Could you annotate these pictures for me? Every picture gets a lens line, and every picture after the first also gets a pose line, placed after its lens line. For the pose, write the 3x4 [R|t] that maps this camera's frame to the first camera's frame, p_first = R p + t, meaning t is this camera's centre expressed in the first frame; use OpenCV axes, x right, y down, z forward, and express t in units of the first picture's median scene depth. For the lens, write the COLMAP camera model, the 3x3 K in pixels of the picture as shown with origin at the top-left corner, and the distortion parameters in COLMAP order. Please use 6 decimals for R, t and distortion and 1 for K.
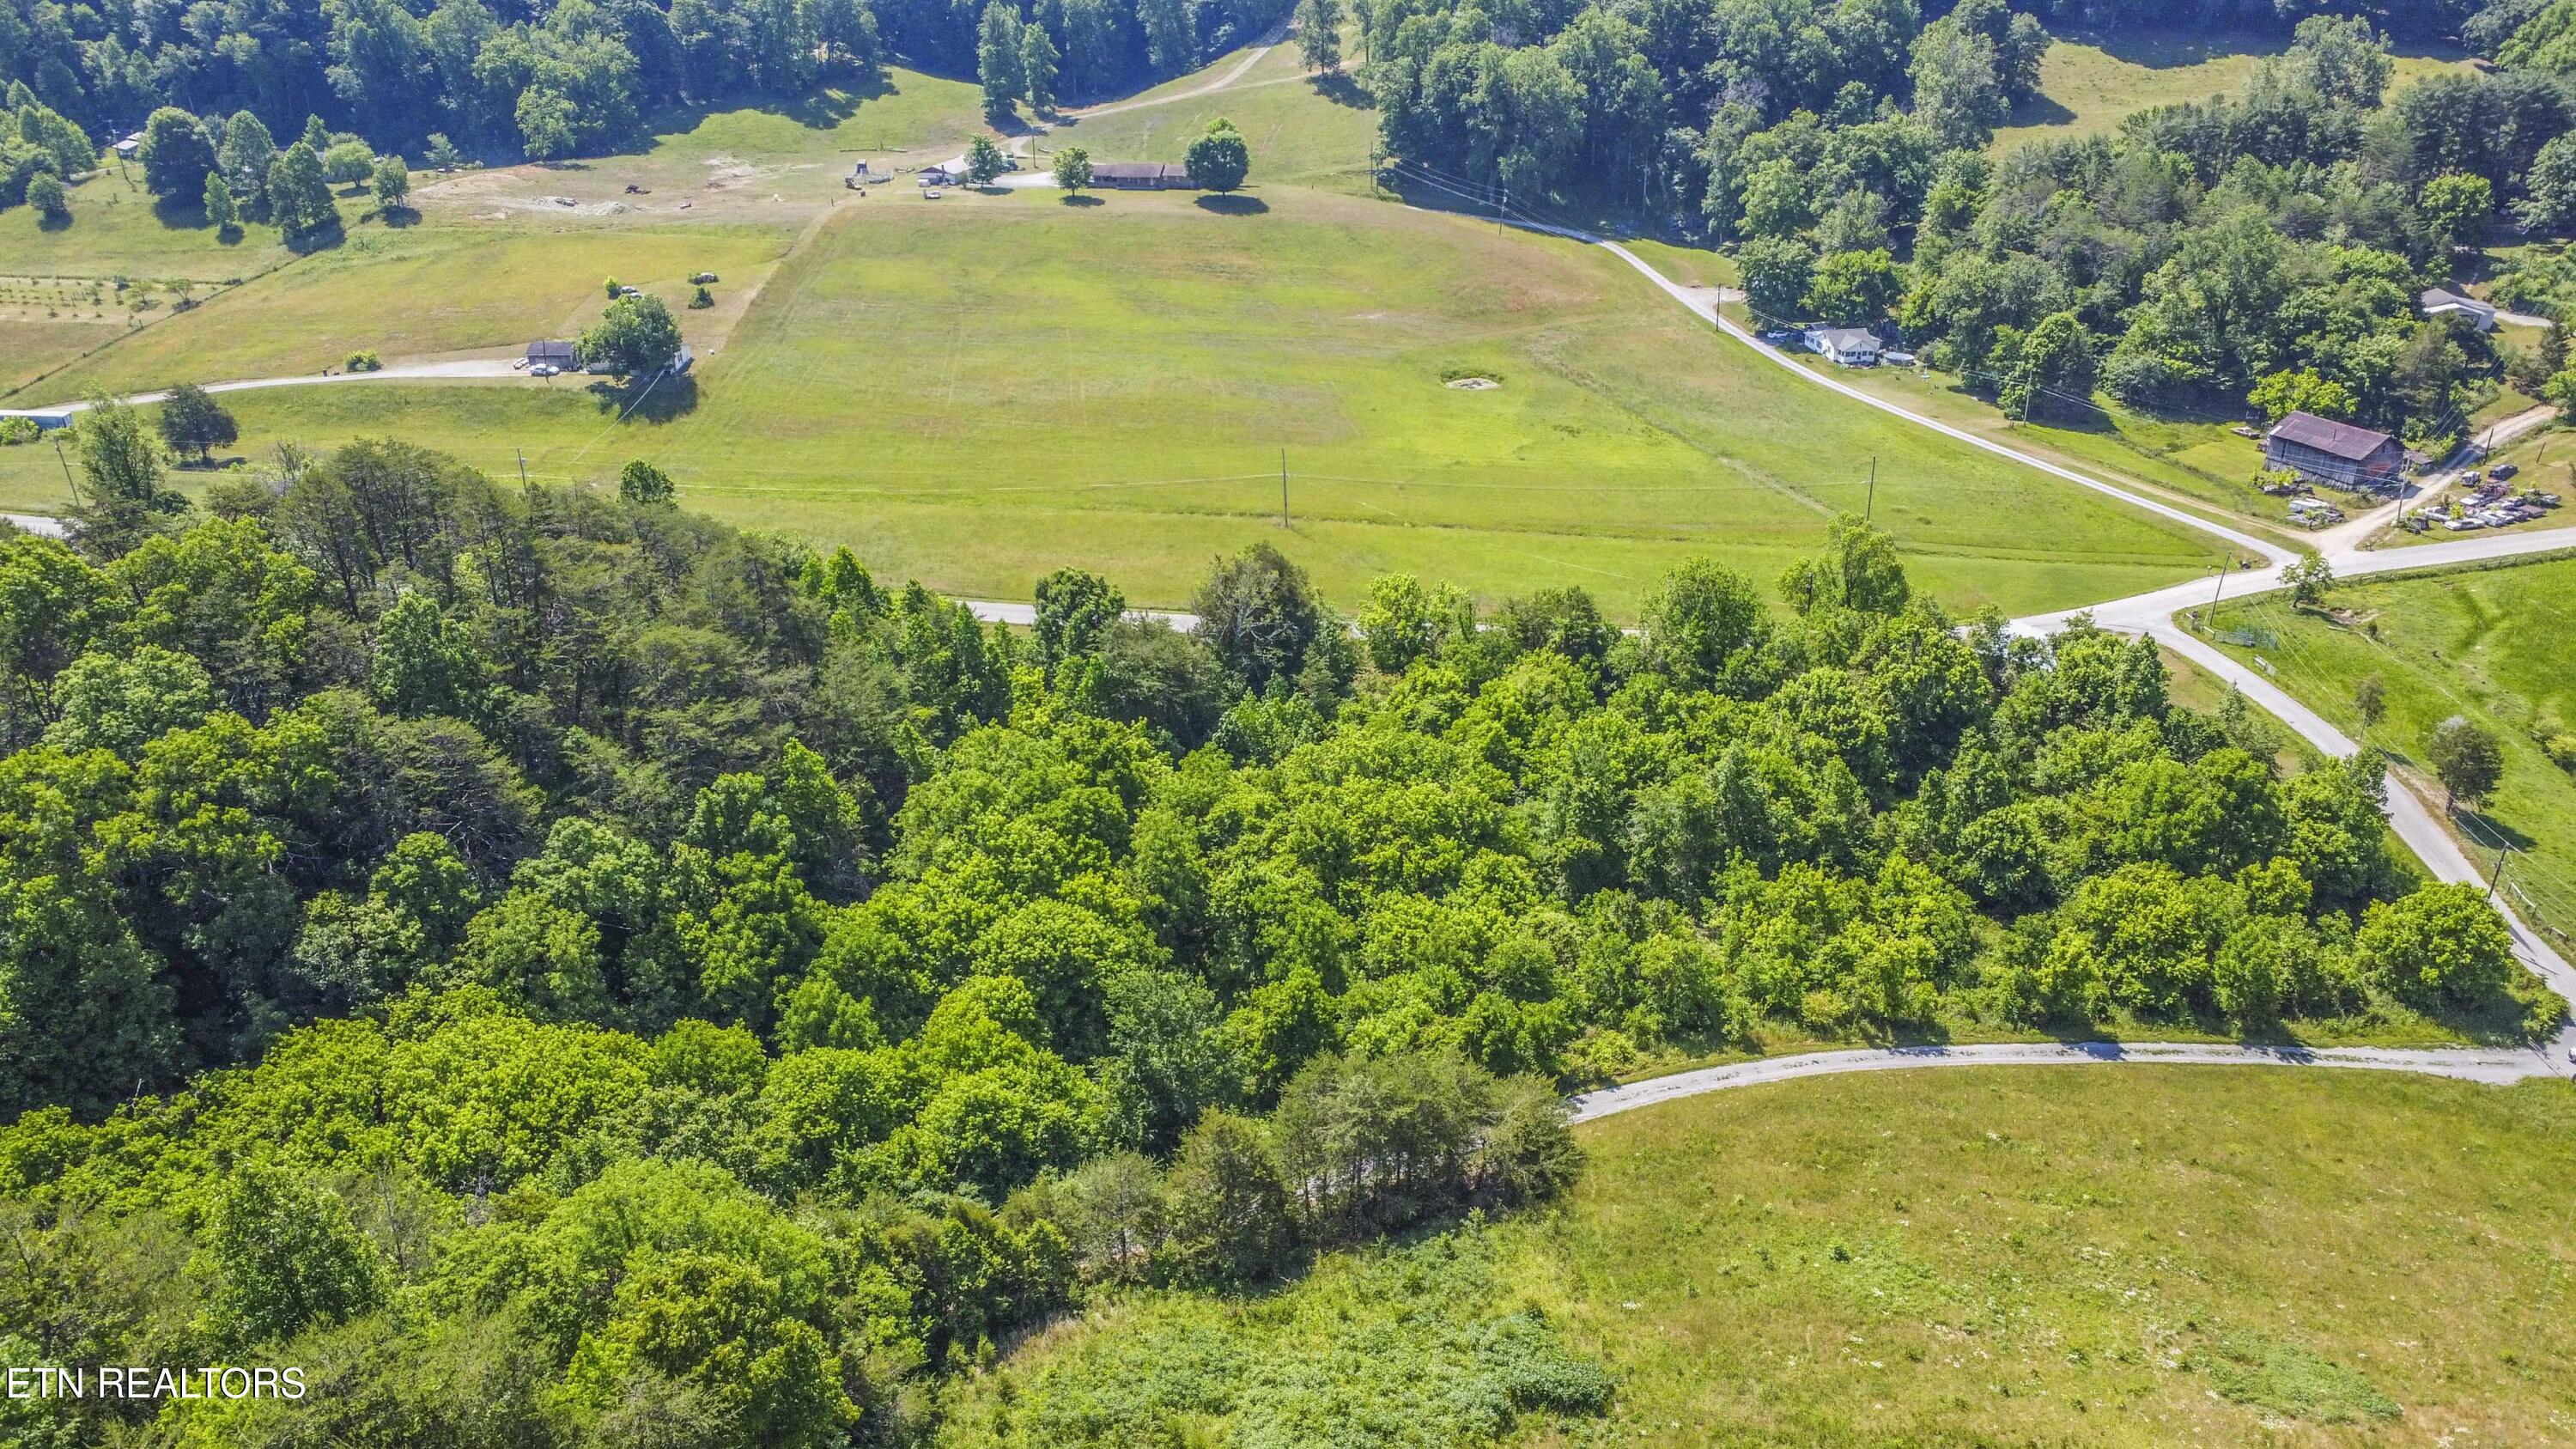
lens RADIAL K [[1897.3, 0, 1283.6], [0, 1897.3, 735.2], [0, 0, 1]] dist [-0.110490, 0.175666]
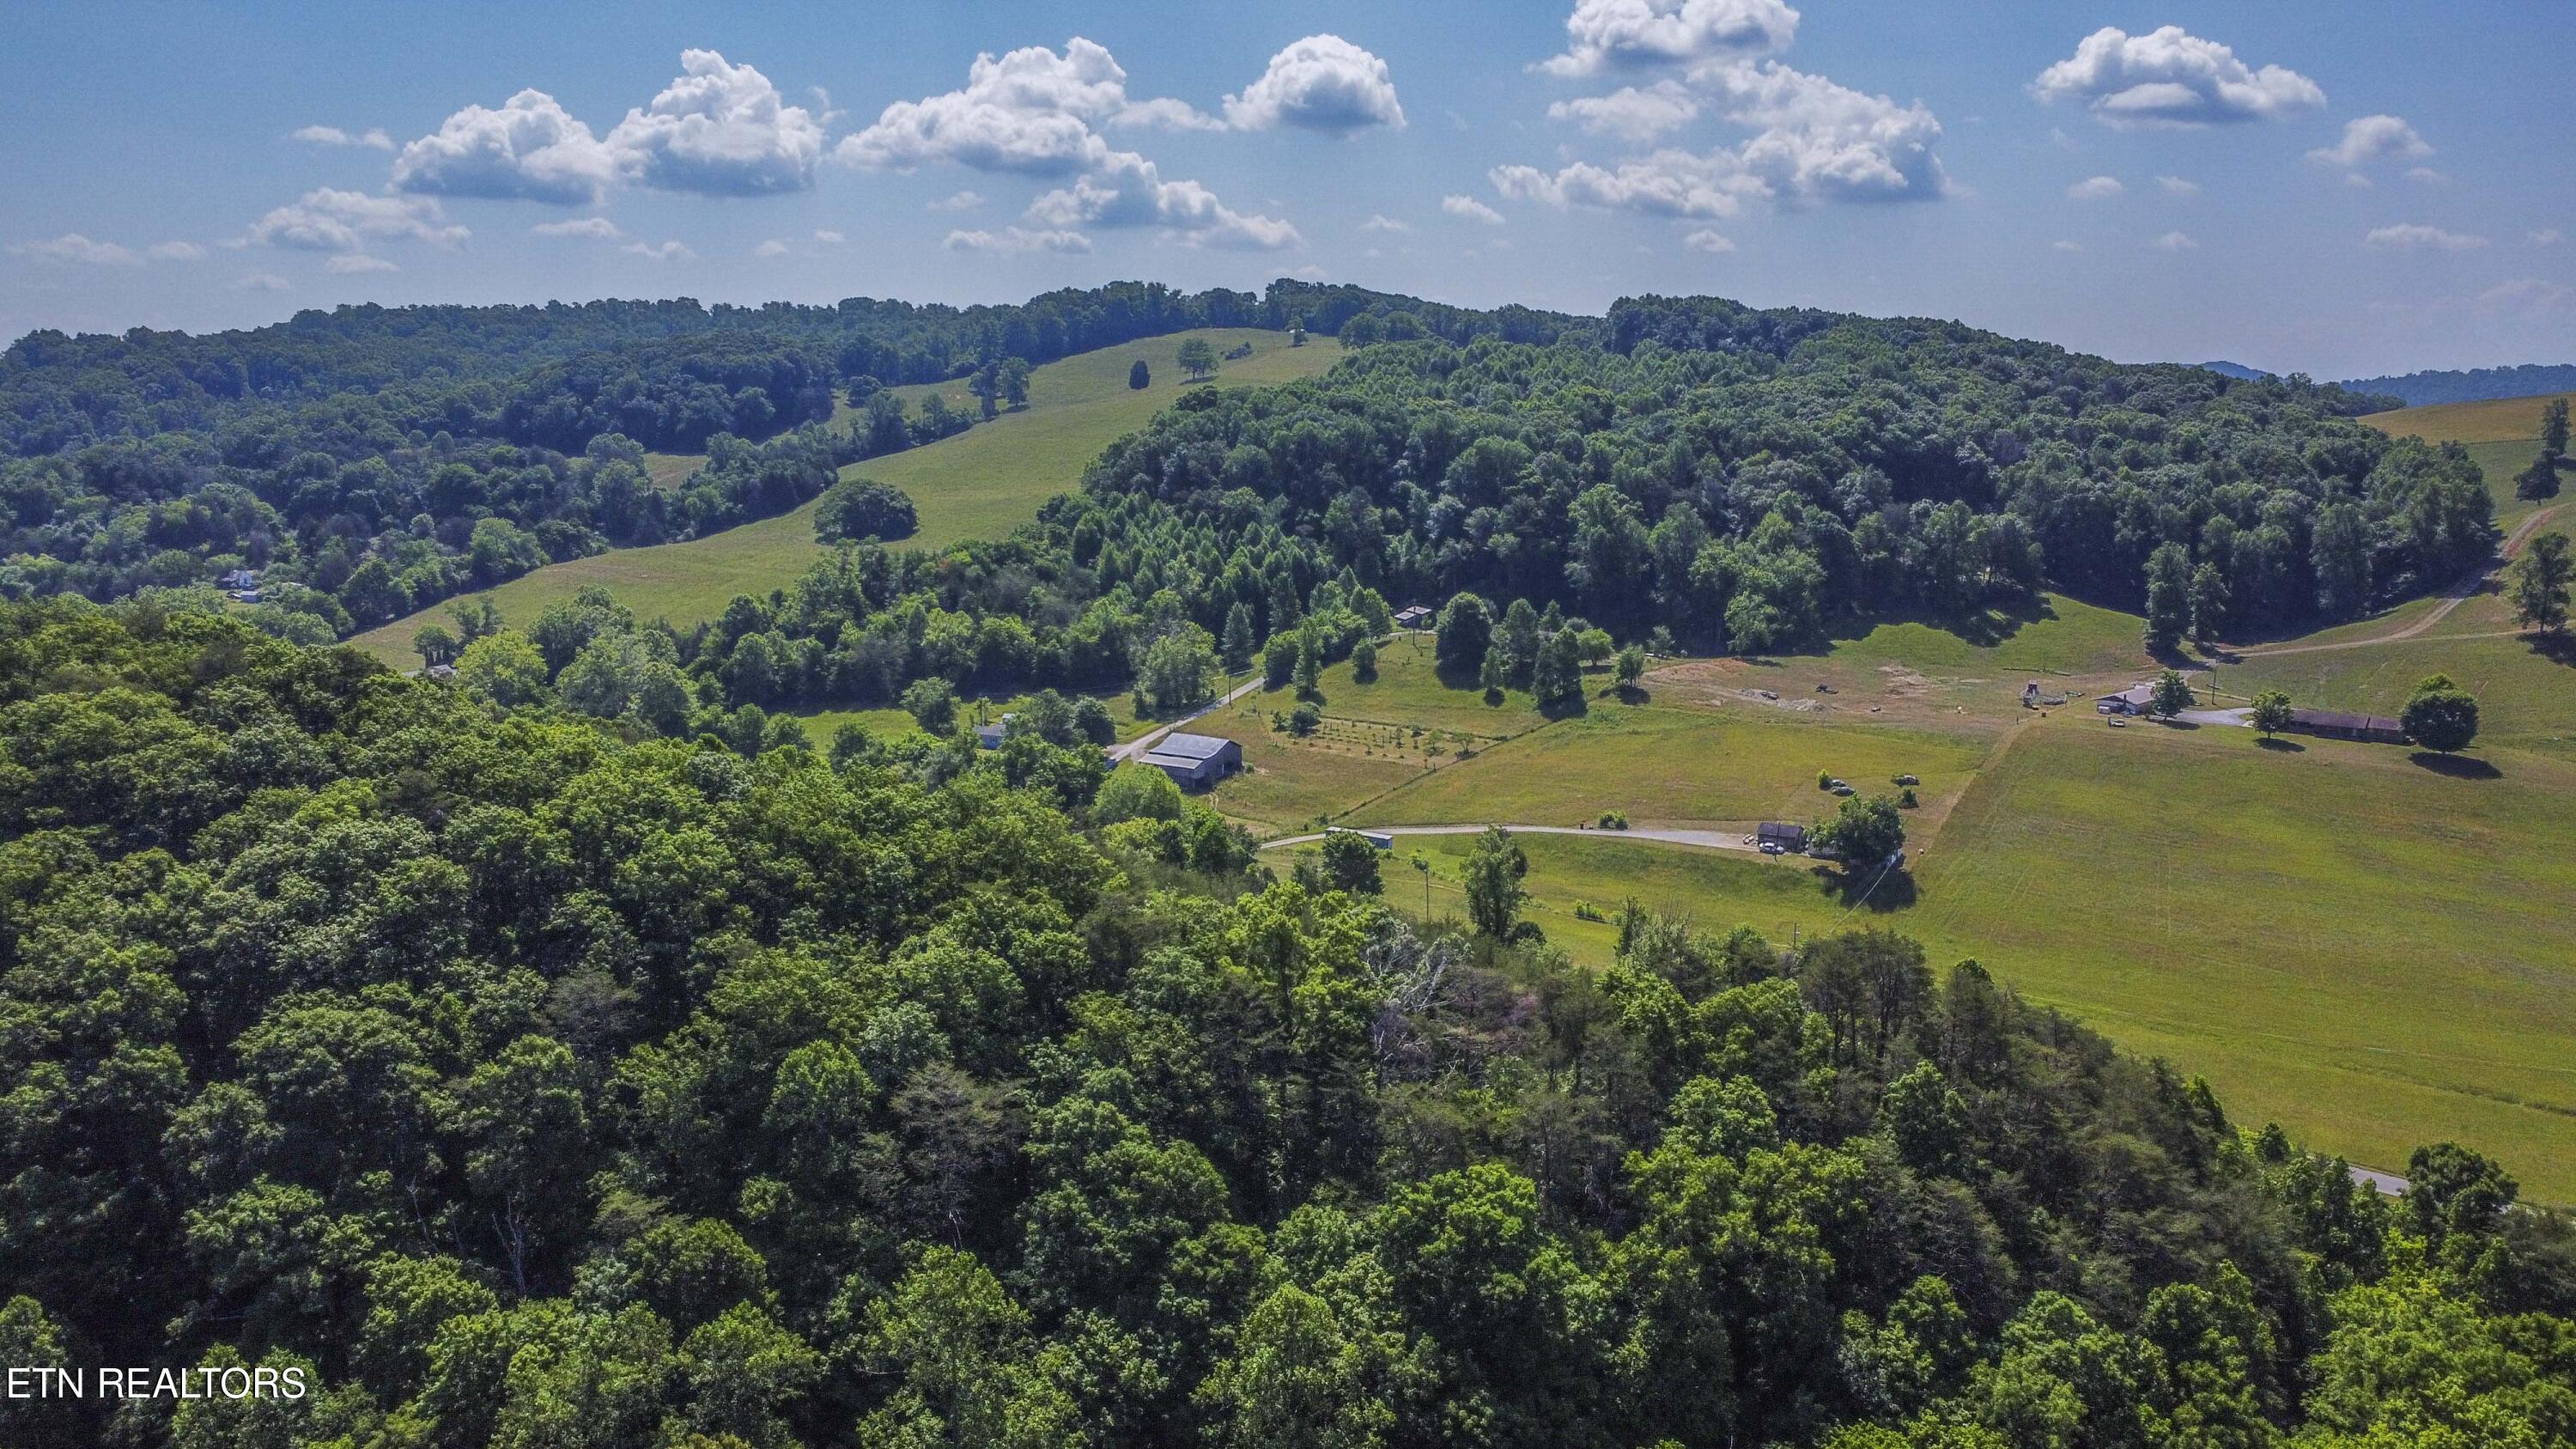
lens RADIAL K [[1961.0, 0, 1288.0], [0, 1961.0, 724.5], [0, 0, 1]] dist [-0.091099, 0.227444]
pose [[0.894588, 0.100040, -0.435550, -0.141618], [-0.203846, 0.958670, -0.198492, 0.019231], [0.397691, 0.266354, 0.878008, -0.129149]]
